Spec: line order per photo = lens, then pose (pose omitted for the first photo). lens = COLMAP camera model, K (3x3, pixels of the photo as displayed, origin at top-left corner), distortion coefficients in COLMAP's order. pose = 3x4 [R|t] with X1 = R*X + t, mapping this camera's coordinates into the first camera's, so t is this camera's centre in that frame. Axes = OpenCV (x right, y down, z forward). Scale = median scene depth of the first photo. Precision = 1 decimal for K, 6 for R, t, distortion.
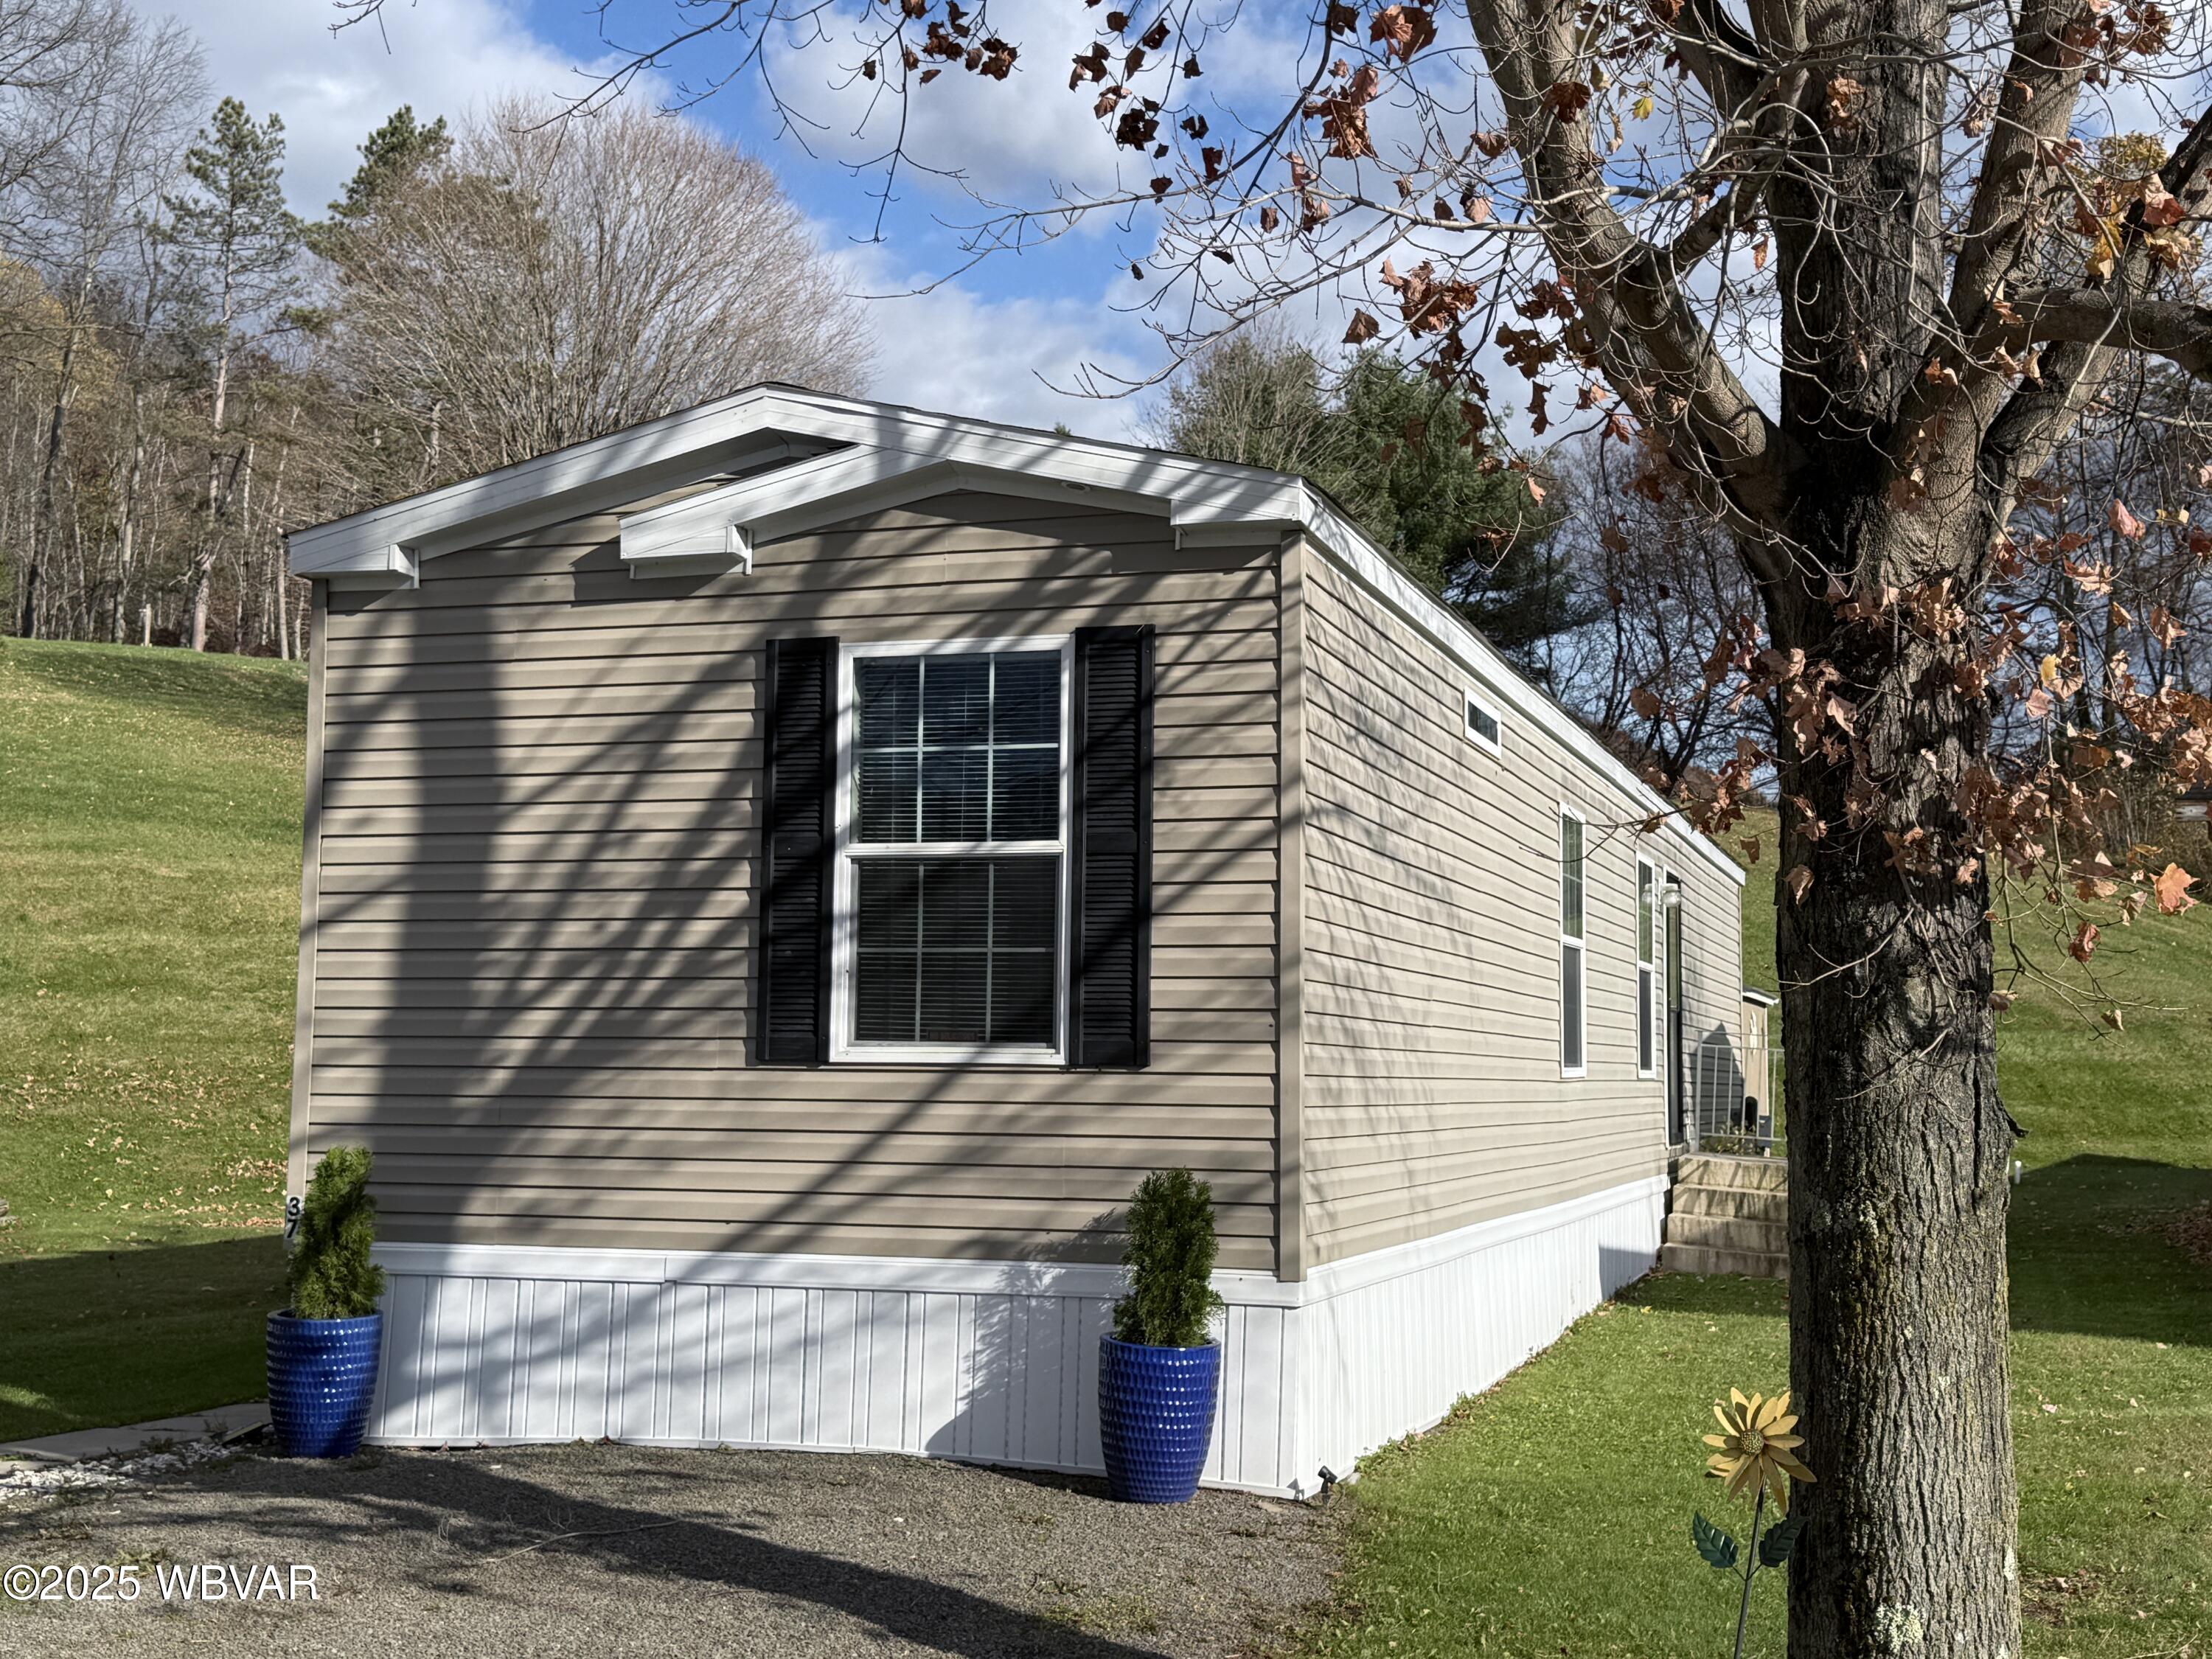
lens RADIAL K [[2649.4, 0, 1137.8], [0, 2649.4, 884.4], [0, 0, 1]] dist [0.084138, 0.000000]
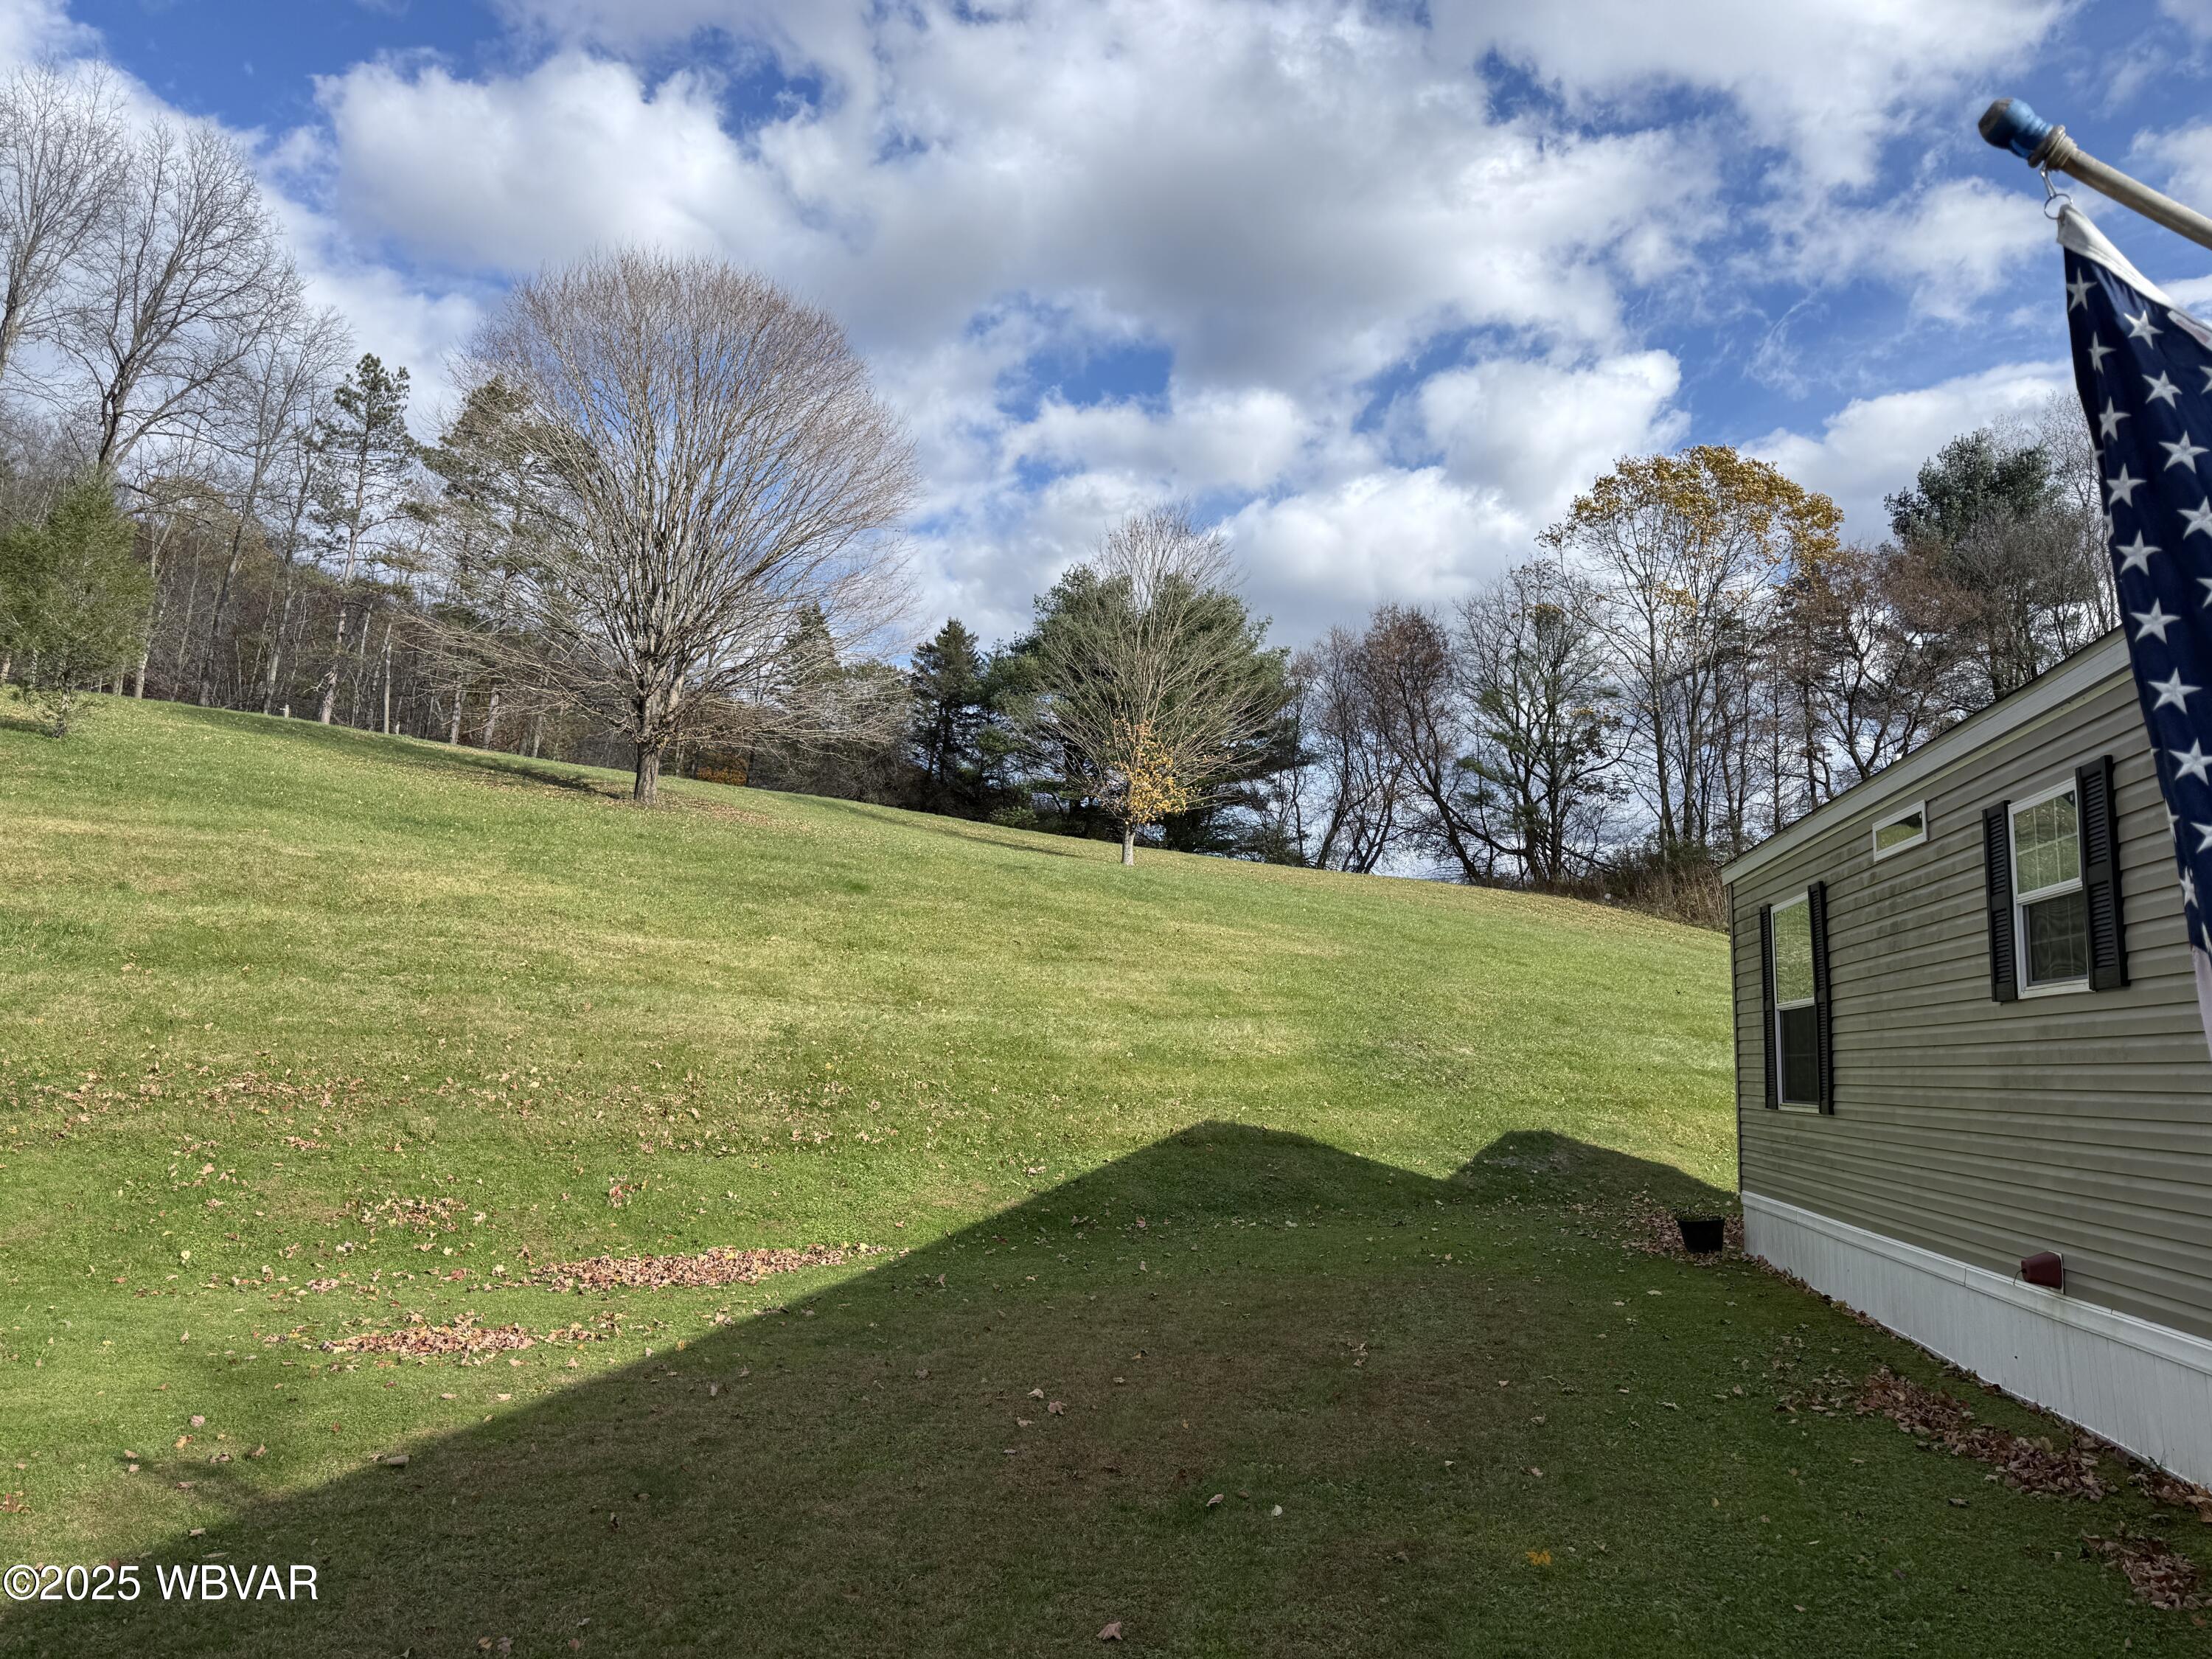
lens RADIAL K [[1559.5, 0, 1108.0], [0, 1559.5, 872.5], [0, 0, 1]] dist [0.023614, -0.025934]
pose [[0.990602, 0.034538, 0.132344, -0.160361], [-0.028170, 0.998368, -0.049684, 0.024285], [-0.133844, 0.045489, 0.989958, 0.441461]]
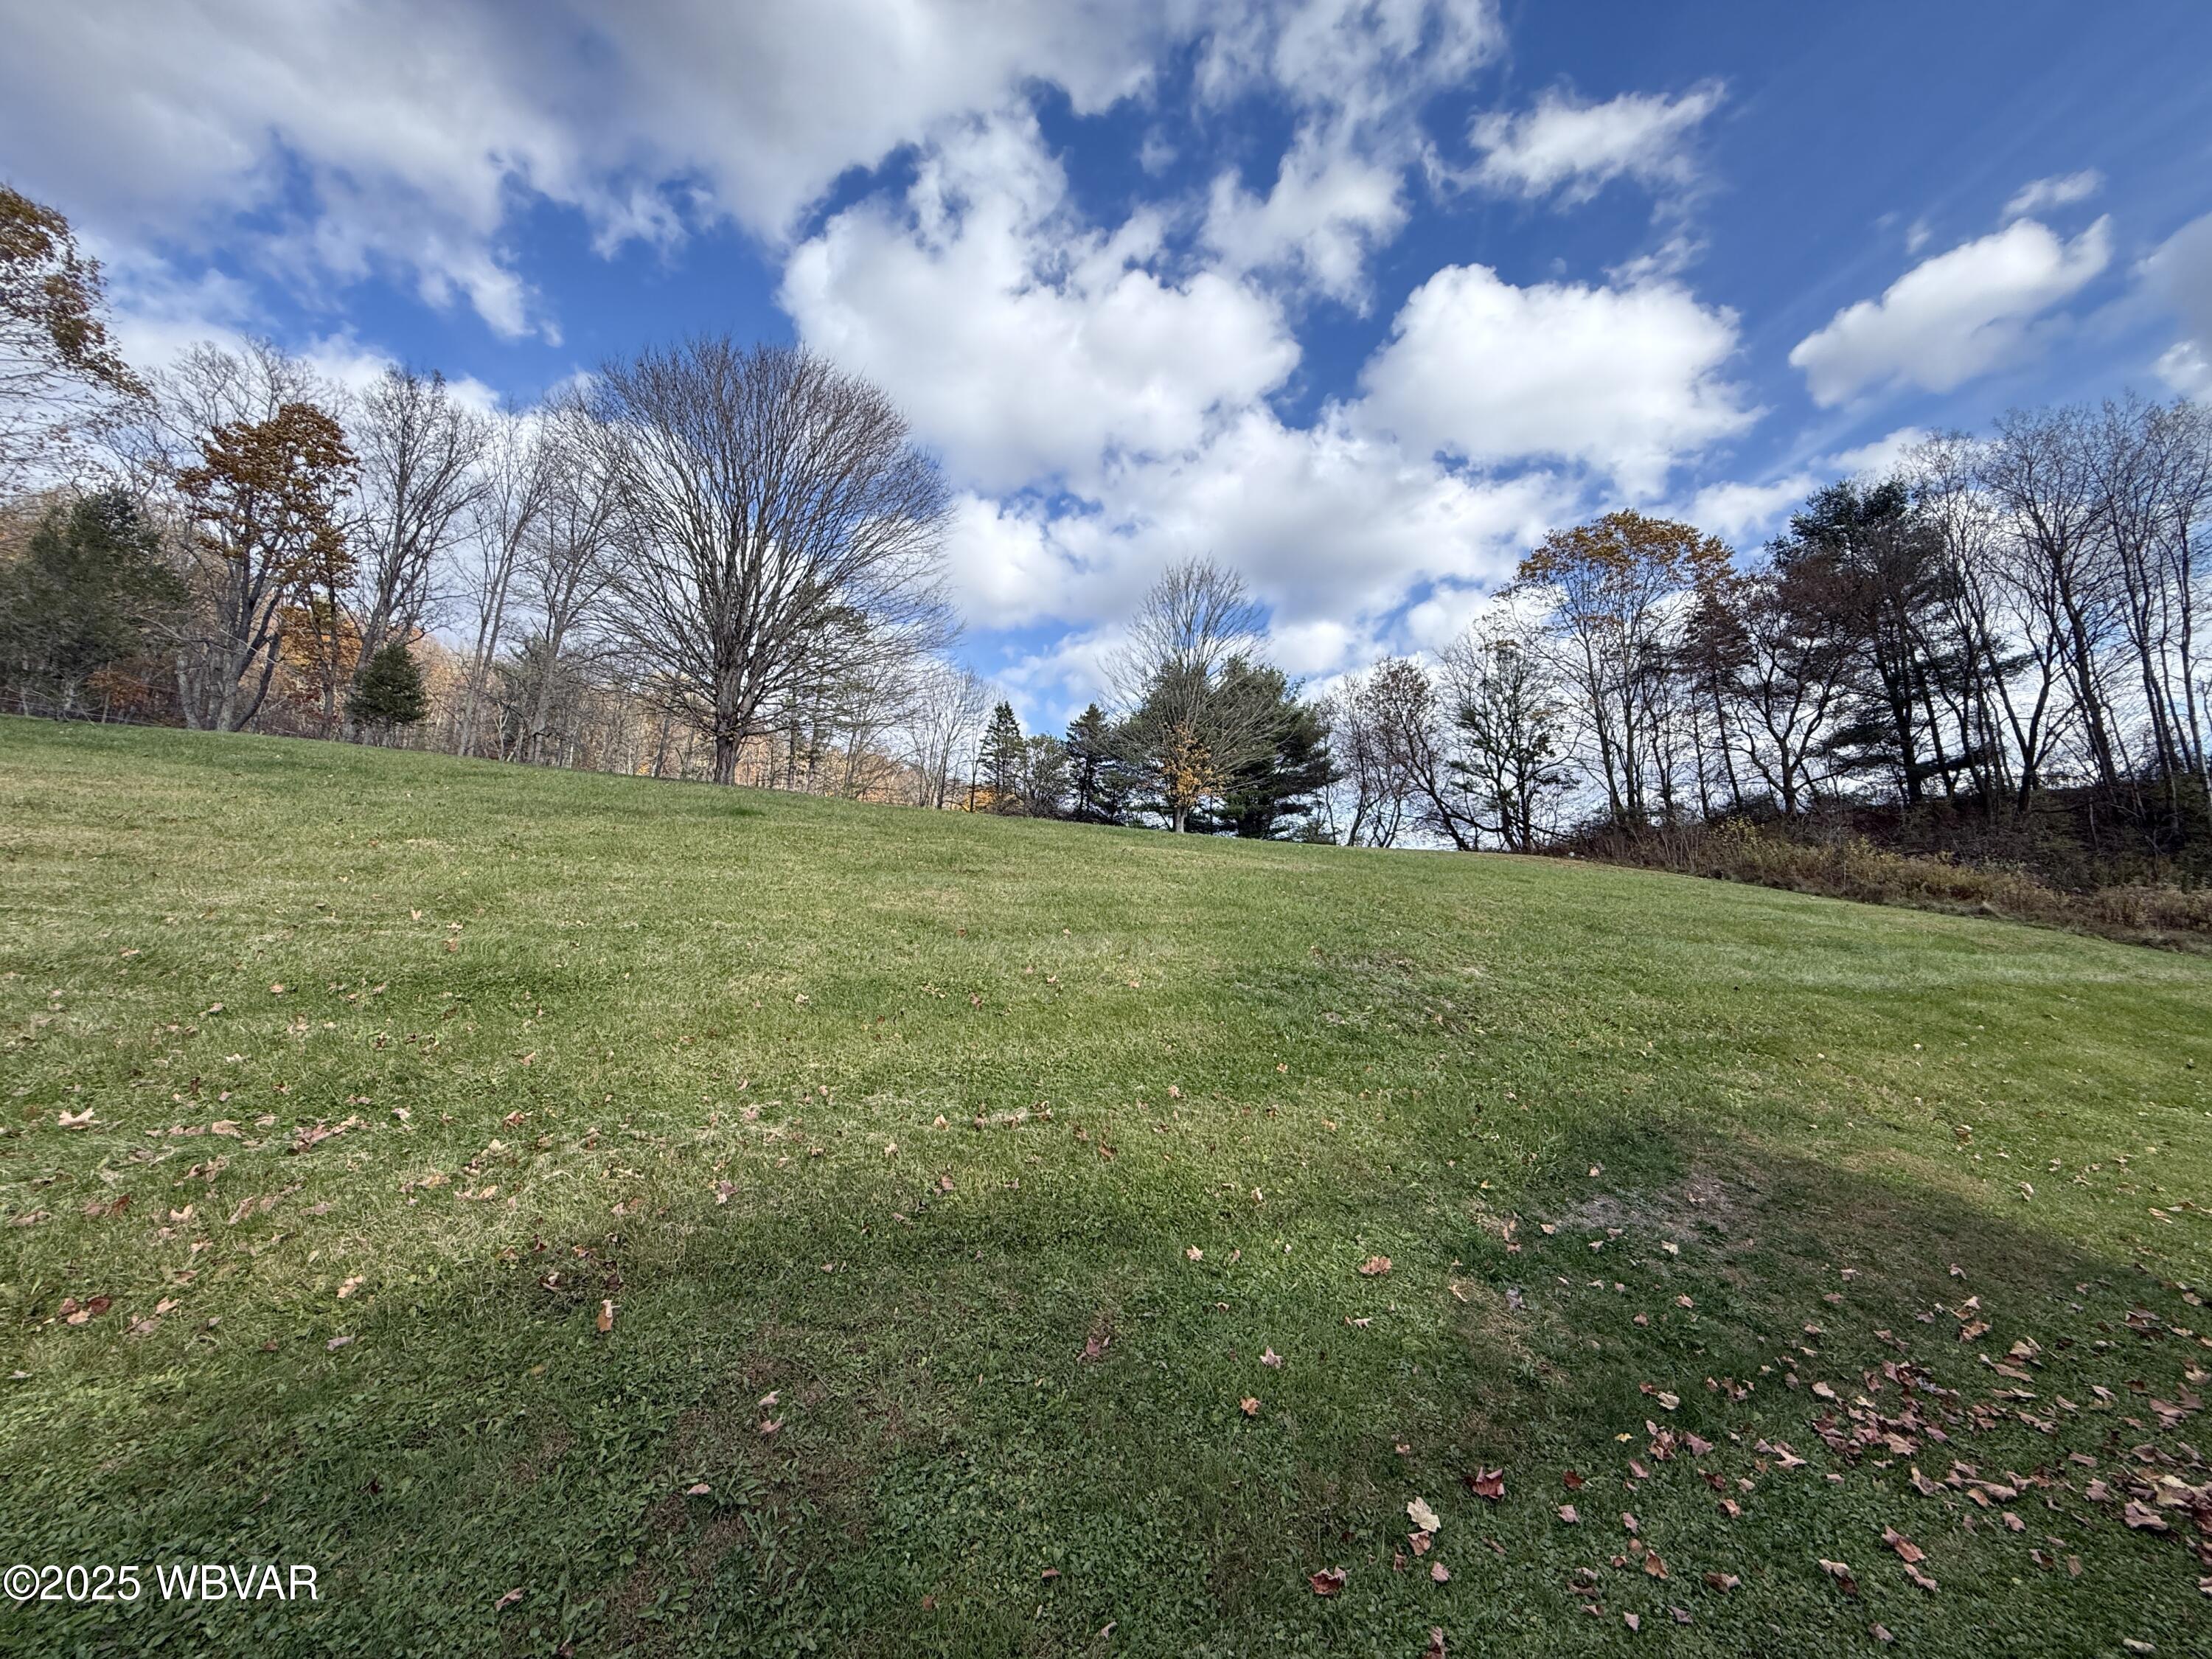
lens RADIAL K [[883.0, 0, 1106.4], [0, 883.0, 827.1], [0, 0, 1]] dist [-0.002714, 0.000349]
pose [[0.999569, -0.020474, -0.021061, -0.015502], [0.017890, 0.993052, -0.116307, 0.049537], [0.023296, 0.115880, 0.992990, 0.830972]]
